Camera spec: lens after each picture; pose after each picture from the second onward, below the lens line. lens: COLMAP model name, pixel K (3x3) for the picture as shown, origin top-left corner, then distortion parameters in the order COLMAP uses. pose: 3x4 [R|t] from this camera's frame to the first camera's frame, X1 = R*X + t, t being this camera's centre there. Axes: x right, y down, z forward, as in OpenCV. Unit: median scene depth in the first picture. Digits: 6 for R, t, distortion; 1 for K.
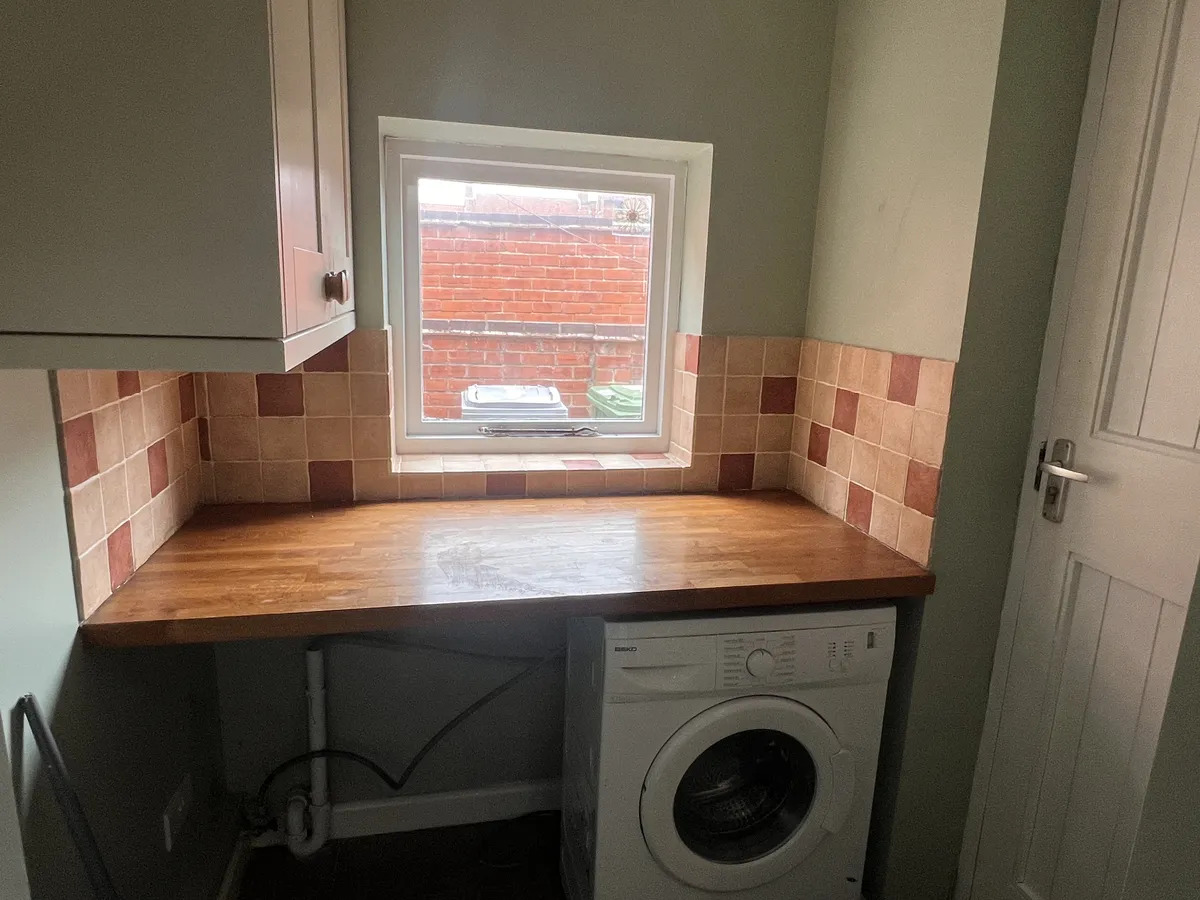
lens RADIAL K [[746.4, 0, 600.0], [0, 746.4, 450.0], [0, 0, 1]] dist [0.000153, -0.000035]
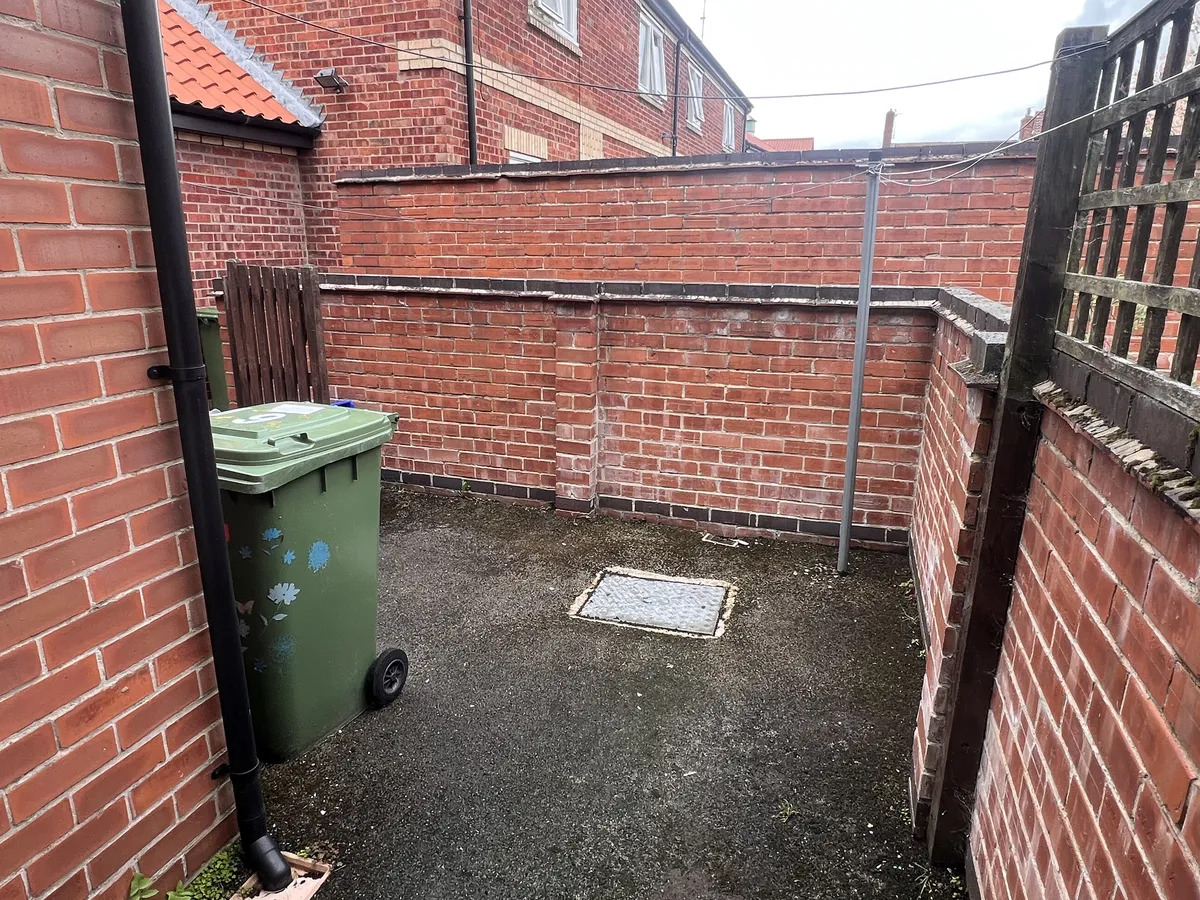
lens RADIAL K [[746.4, 0, 600.0], [0, 746.4, 450.0], [0, 0, 1]] dist [0.000153, -0.000035]
pose [[0.855857, 0.110362, -0.505301, 0.500845], [-0.085699, 0.993725, 0.071884, -0.037591], [0.510063, -0.018218, 0.859944, 0.264874]]
